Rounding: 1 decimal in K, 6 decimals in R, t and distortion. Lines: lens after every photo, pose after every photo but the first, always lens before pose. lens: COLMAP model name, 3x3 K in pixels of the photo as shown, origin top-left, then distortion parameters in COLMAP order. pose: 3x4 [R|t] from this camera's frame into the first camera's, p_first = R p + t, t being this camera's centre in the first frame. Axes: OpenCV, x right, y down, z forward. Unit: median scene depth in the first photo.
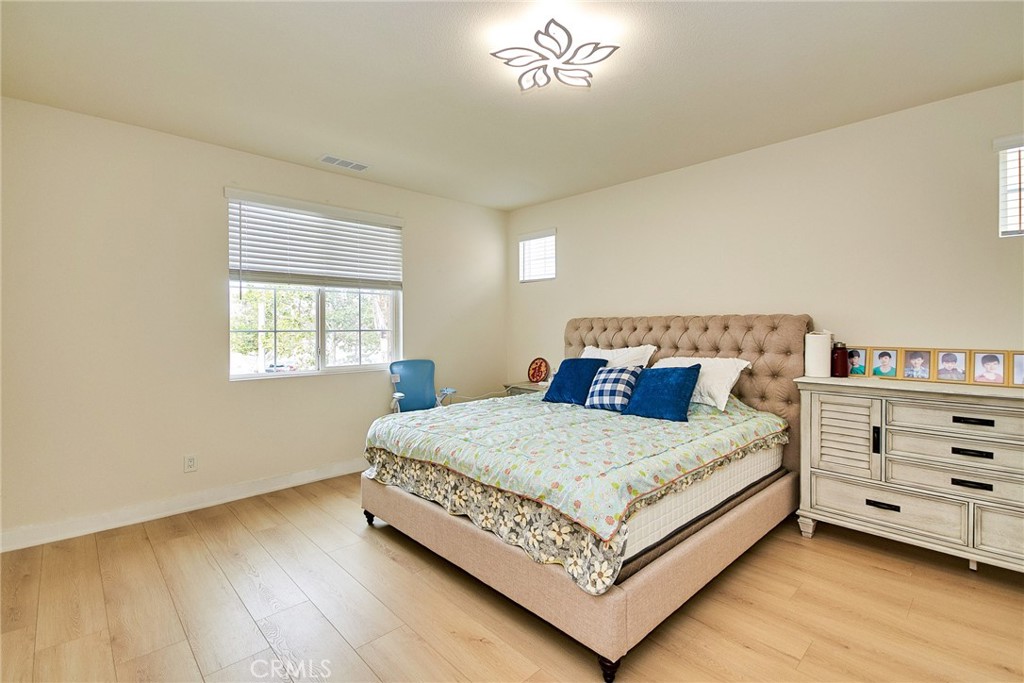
lens RADIAL K [[460.9, 0, 516.0], [0, 460.9, 329.2], [0, 0, 1]] dist [-0.002123, -0.000442]
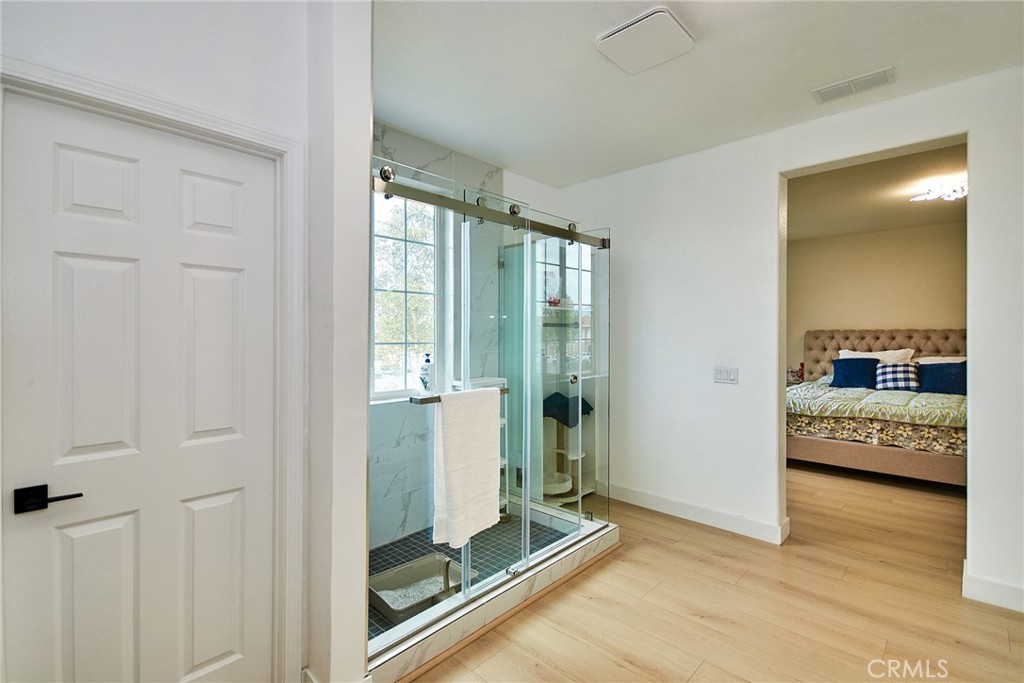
lens RADIAL K [[460.9, 0, 516.0], [0, 460.9, 329.2], [0, 0, 1]] dist [-0.002123, -0.000442]
pose [[0.998916, 0.007637, 0.045928, -1.321757], [-0.006846, 0.999826, -0.017354, 0.004755], [-0.046053, 0.017020, 0.998794, -0.557377]]
